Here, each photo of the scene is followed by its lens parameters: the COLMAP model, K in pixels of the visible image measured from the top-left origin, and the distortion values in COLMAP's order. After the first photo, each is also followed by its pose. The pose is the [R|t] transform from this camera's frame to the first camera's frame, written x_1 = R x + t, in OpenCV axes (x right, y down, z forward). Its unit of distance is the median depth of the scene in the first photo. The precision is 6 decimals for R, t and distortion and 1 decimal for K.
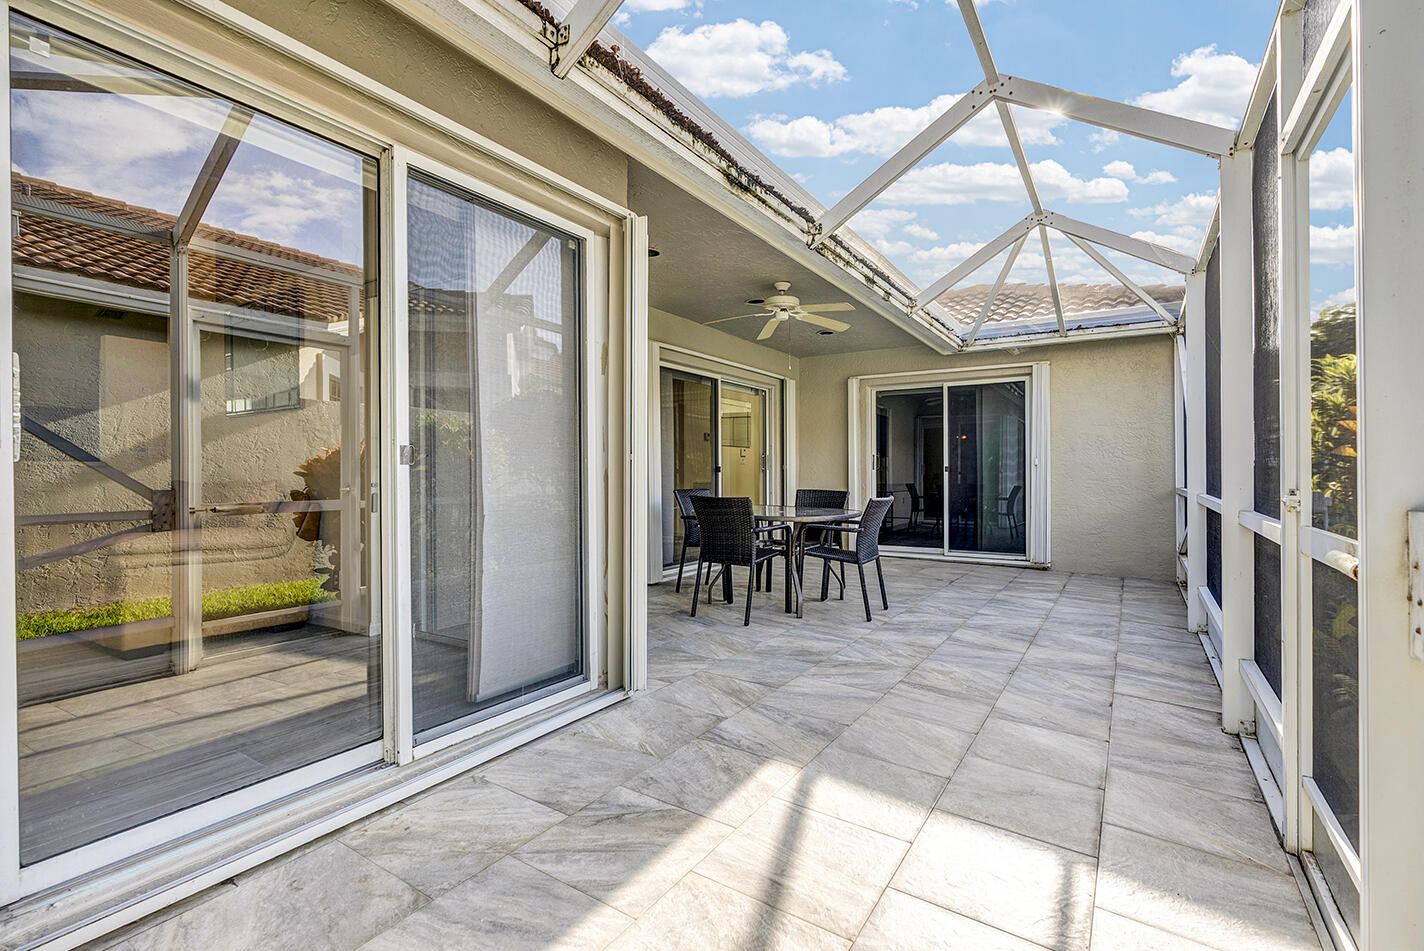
lens RADIAL K [[659.3, 0, 718.6], [0, 659.3, 478.8], [0, 0, 1]] dist [-0.008642, 0.003586]
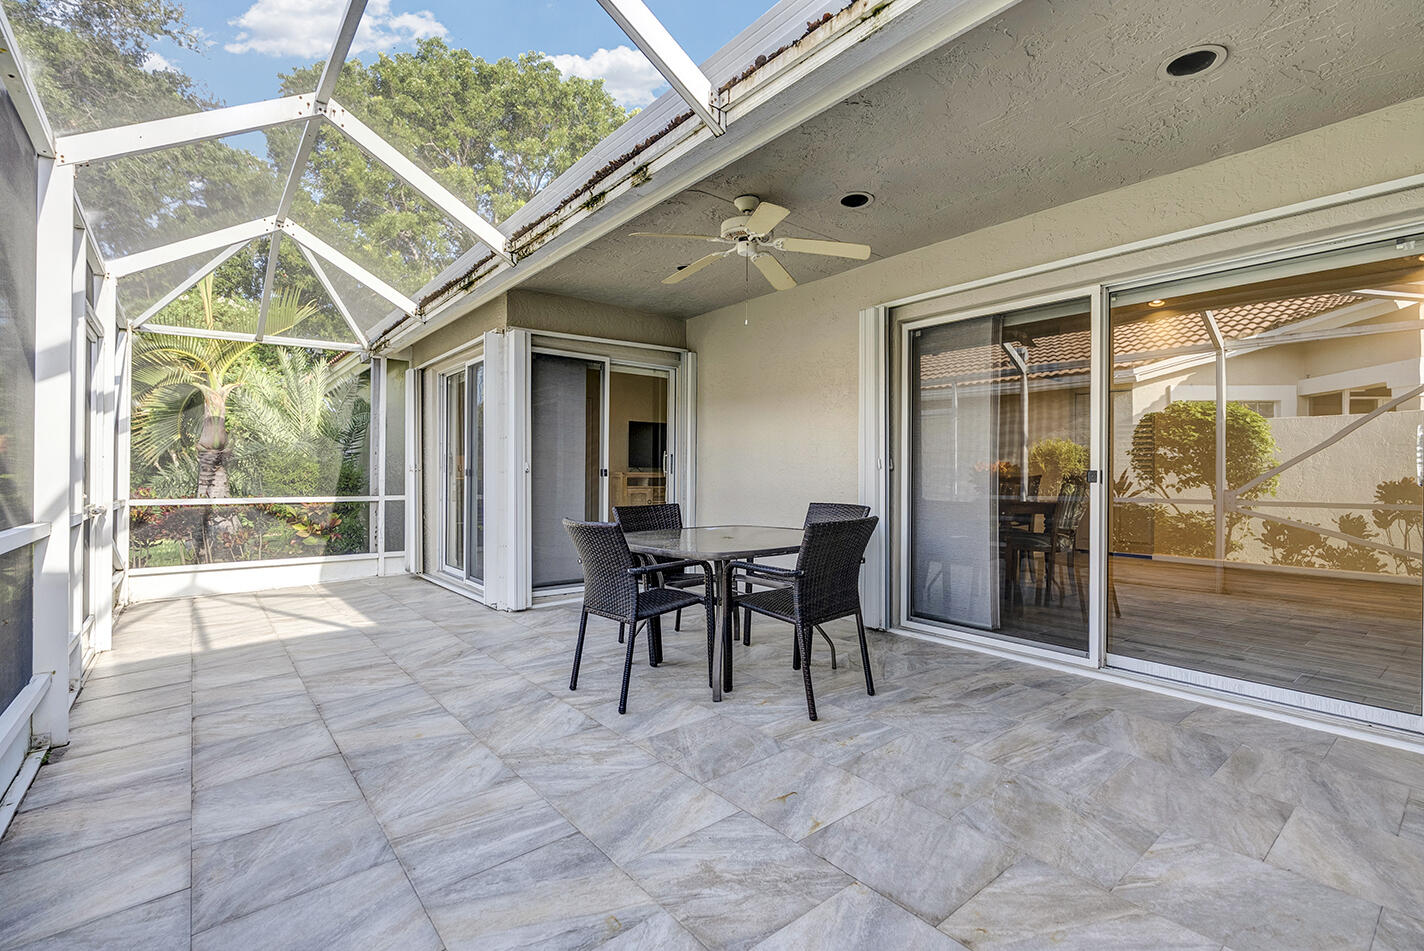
lens RADIAL K [[659.3, 0, 721.0], [0, 659.3, 466.6], [0, 0, 1]] dist [-0.008642, 0.003586]
pose [[-0.323973, -0.007636, -0.946036, 1.087398], [-0.008160, 0.999953, -0.005277, -0.029499], [0.946031, 0.006010, -0.324020, 1.760964]]
